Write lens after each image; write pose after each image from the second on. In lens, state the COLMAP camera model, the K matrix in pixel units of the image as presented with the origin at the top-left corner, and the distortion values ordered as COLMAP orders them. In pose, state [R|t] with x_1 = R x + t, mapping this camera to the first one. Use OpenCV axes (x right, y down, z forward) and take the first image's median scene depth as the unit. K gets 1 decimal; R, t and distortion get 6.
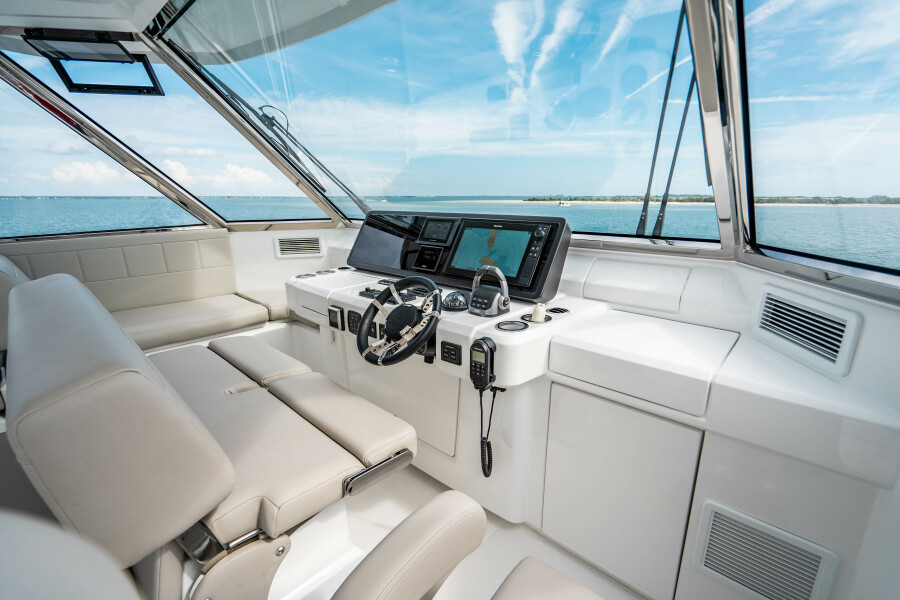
lens RADIAL K [[409.4, 0, 445.0], [0, 409.4, 332.8], [0, 0, 1]] dist [-0.002291, -0.000224]
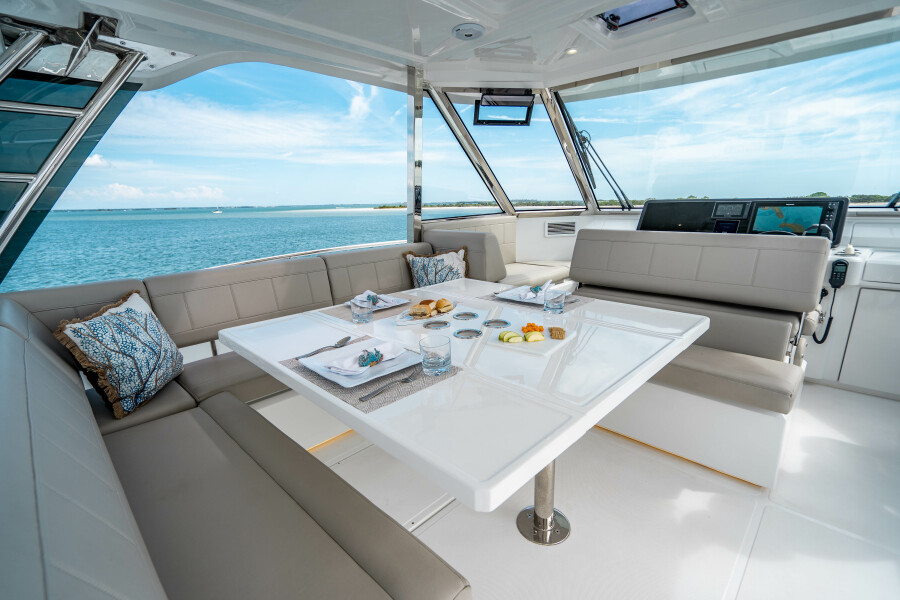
lens RADIAL K [[409.4, 0, 445.0], [0, 409.4, 332.8], [0, 0, 1]] dist [-0.002291, -0.000224]
pose [[0.999475, -0.007308, -0.031559, -1.357853], [0.007055, 0.999942, -0.008130, 0.287213], [0.031617, 0.007903, 0.999469, -0.752642]]
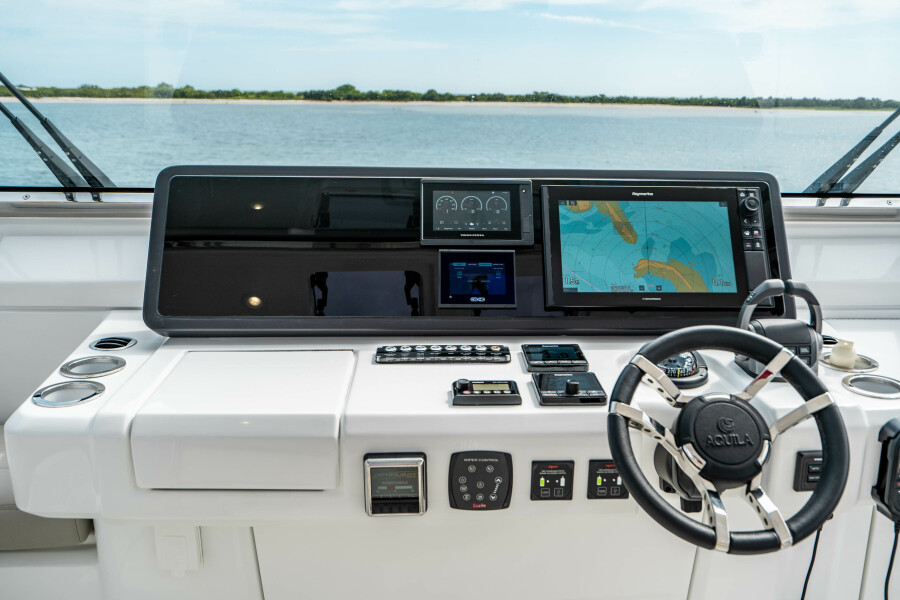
lens RADIAL K [[827.5, 0, 449.3], [0, 827.5, 349.2], [0, 0, 1]] dist [0.002291, 0.000425]
pose [[0.696011, -0.210776, 0.686398, -0.839250], [0.213725, 0.973430, 0.082198, -0.240276], [-0.685485, 0.089489, 0.722566, 0.531518]]
